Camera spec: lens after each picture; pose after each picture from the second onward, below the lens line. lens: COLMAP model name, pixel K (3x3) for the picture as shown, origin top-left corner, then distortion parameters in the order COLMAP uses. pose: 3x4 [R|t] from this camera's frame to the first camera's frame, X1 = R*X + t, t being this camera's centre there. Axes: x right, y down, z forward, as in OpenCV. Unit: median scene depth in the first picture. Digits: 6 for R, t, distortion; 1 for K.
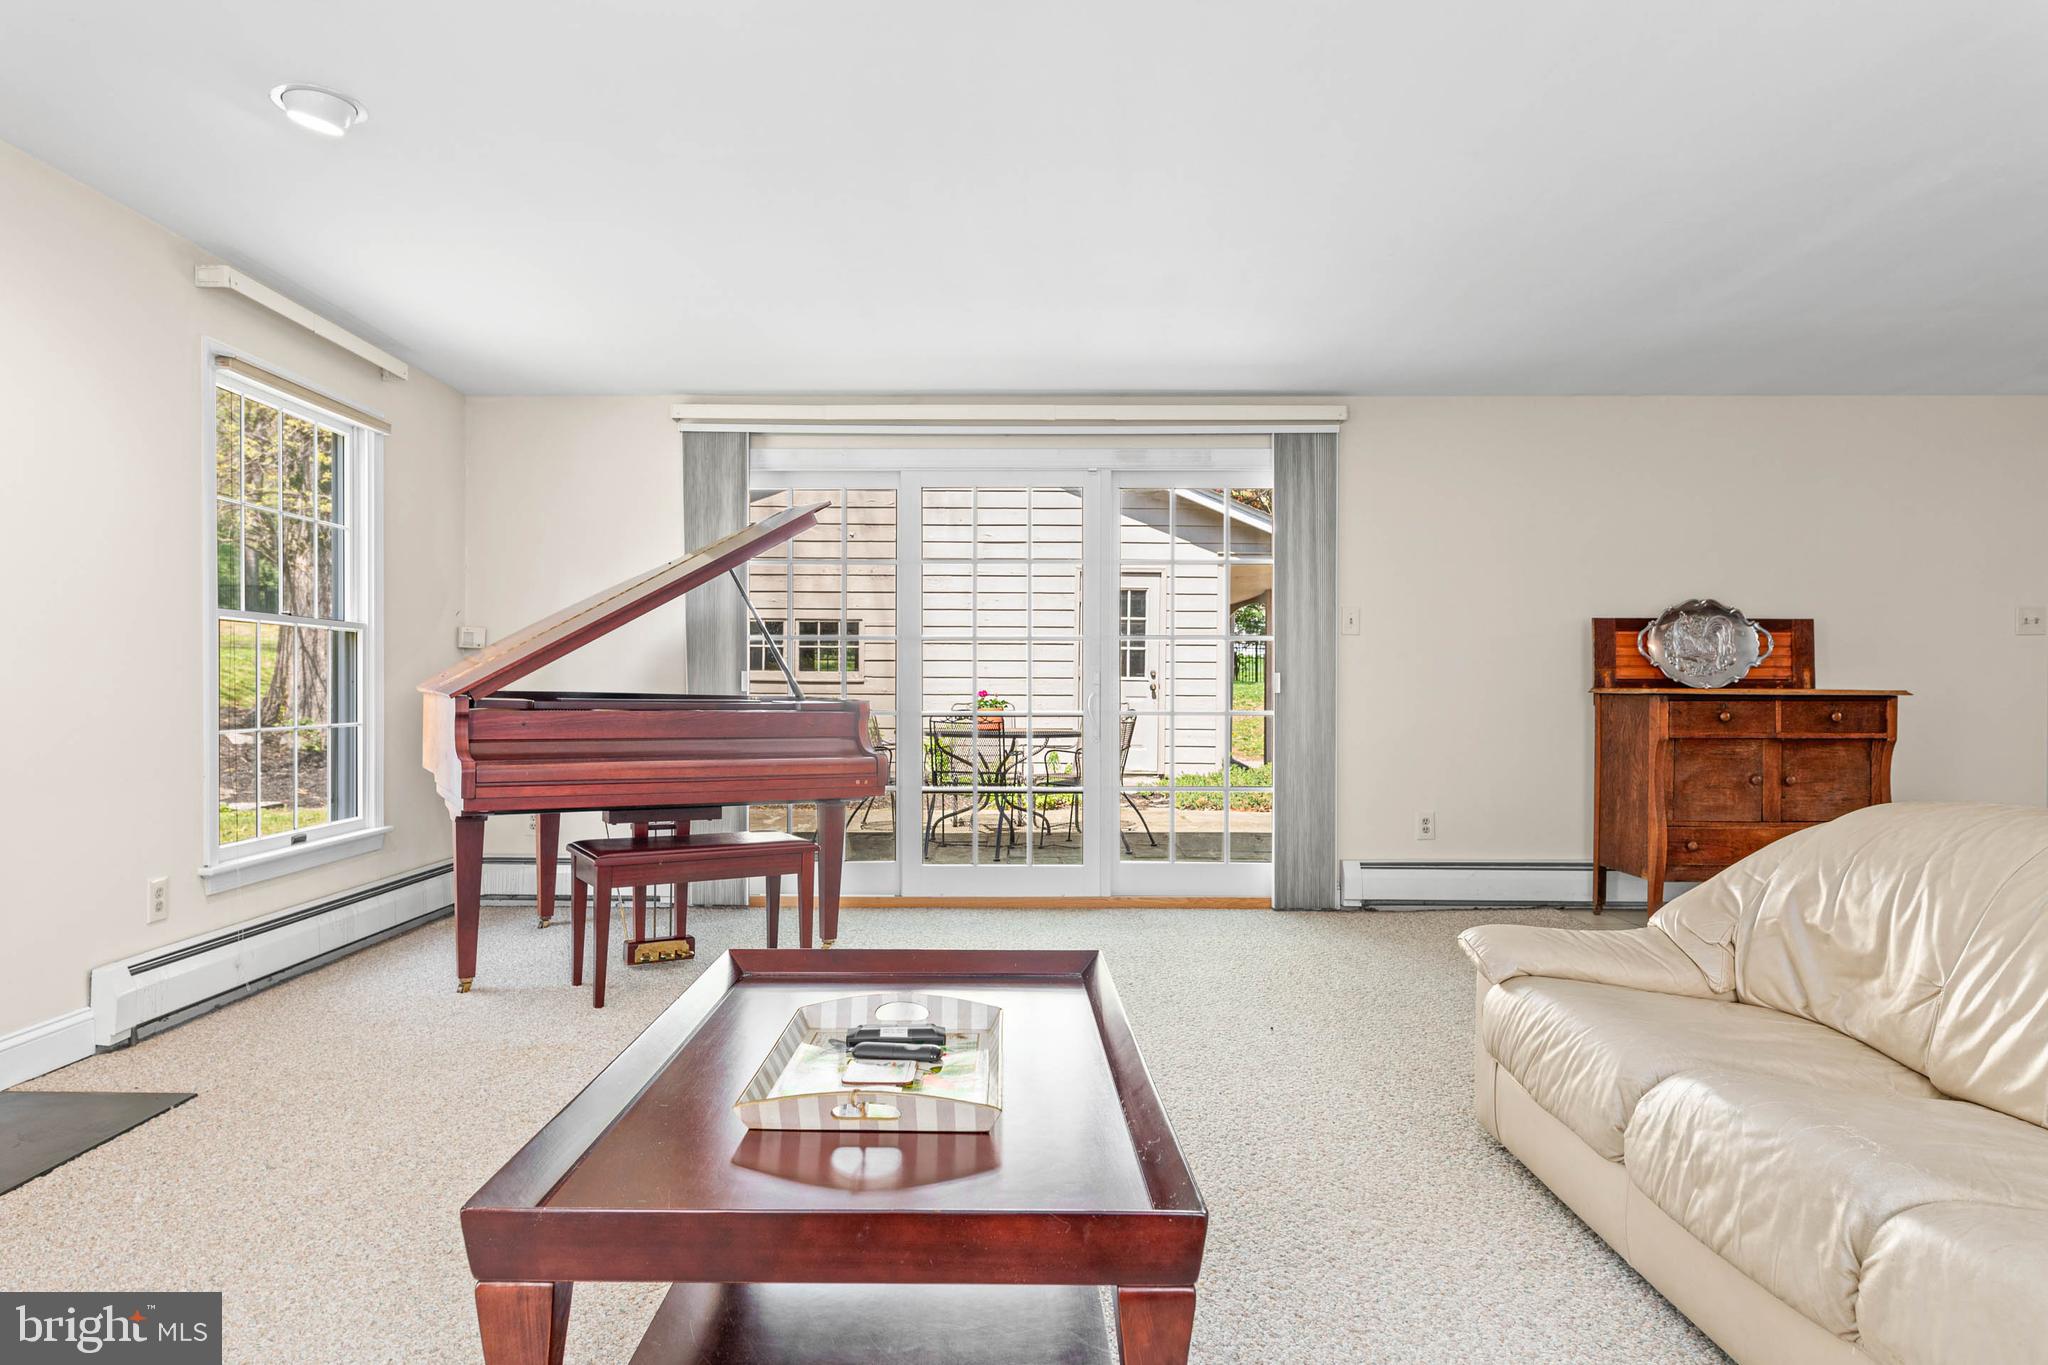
lens RADIAL K [[1192.8, 0, 1033.0], [0, 1192.8, 684.6], [0, 0, 1]] dist [-0.000558, -0.000434]
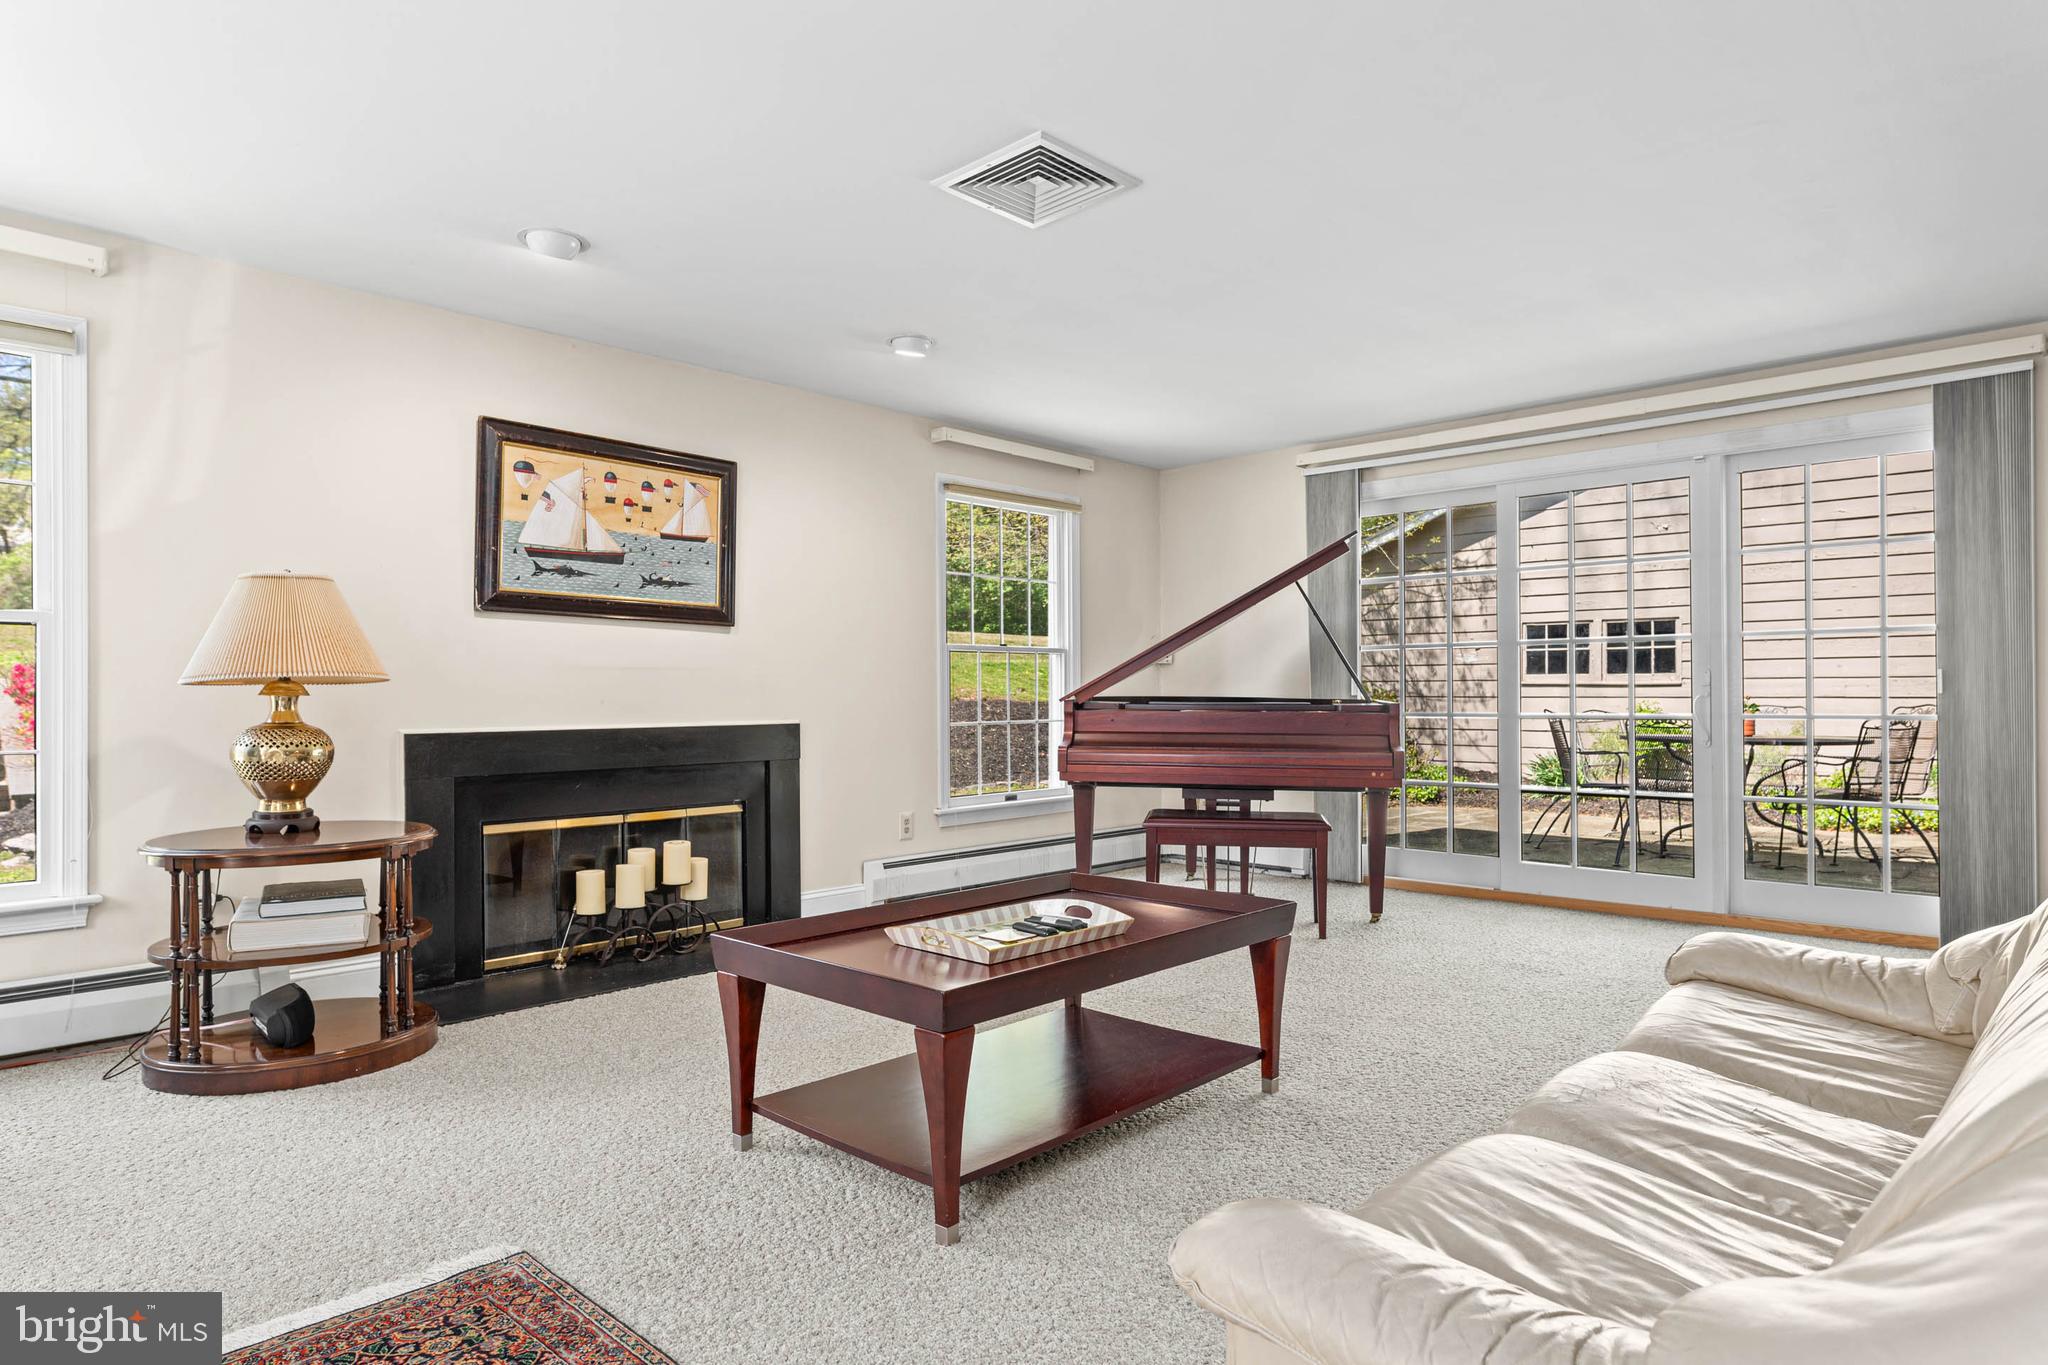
lens RADIAL K [[1161.0, 0, 1024.0], [0, 1161.0, 682.5], [0, 0, 1]] dist [0.000963, 0.001139]
pose [[0.733727, -0.014456, -0.679291, 0.294453], [0.010253, 0.999895, -0.010204, 0.001523], [0.679367, 0.000522, 0.733798, -0.035721]]
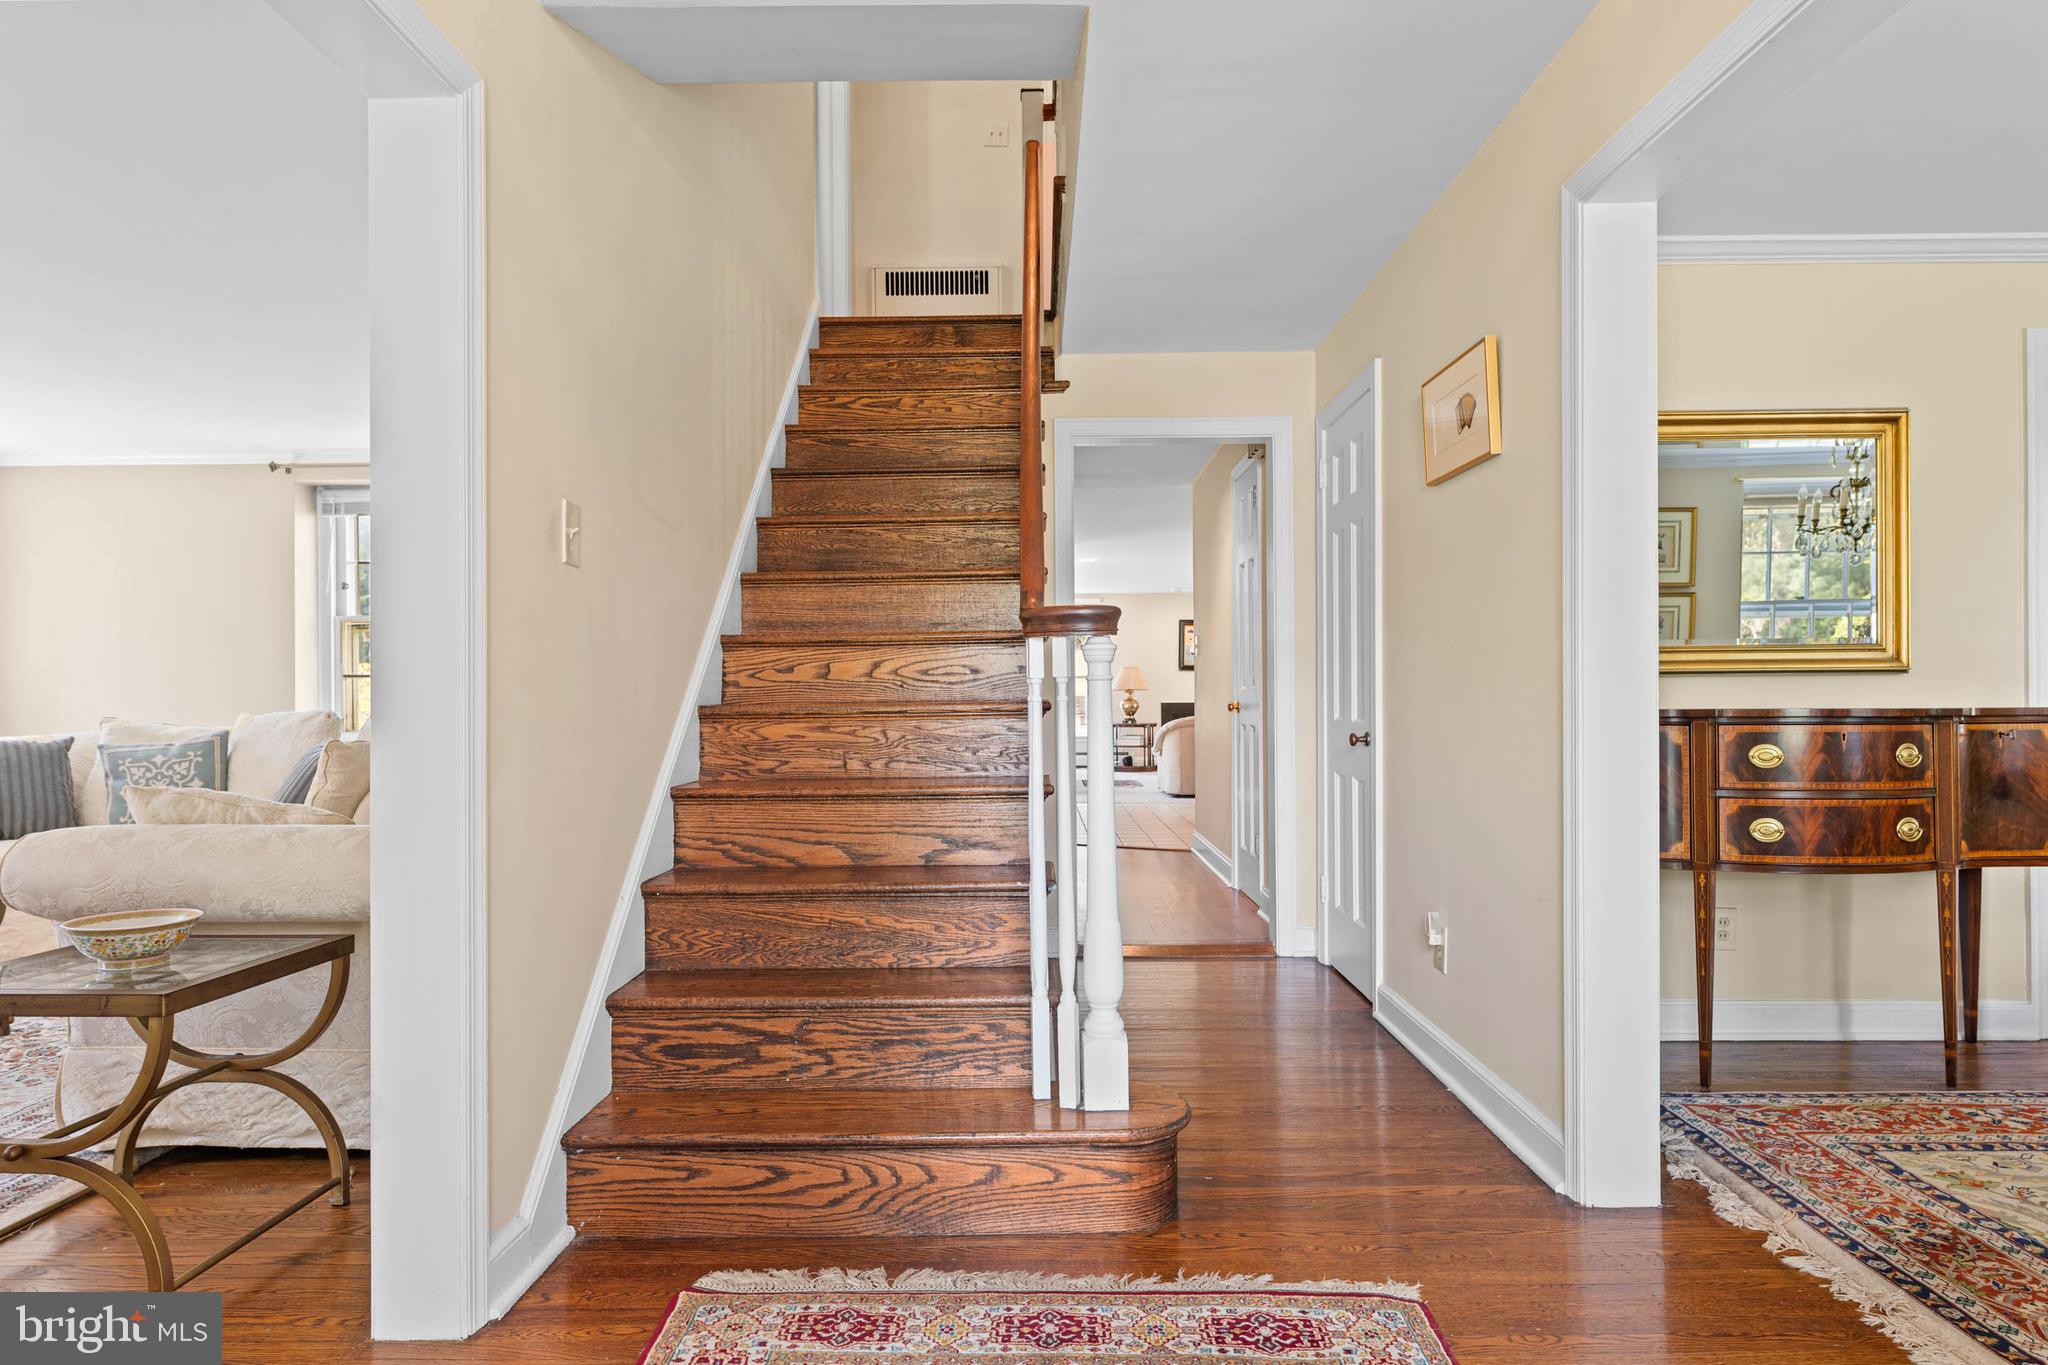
lens RADIAL K [[1192.8, 0, 1033.0], [0, 1192.8, 684.6], [0, 0, 1]] dist [-0.000558, -0.000434]
pose [[-0.003825, -0.002007, -0.999991, 2.480647], [0.008843, 0.999959, -0.002040, -0.018497], [0.999954, -0.008851, -0.003807, -0.074691]]
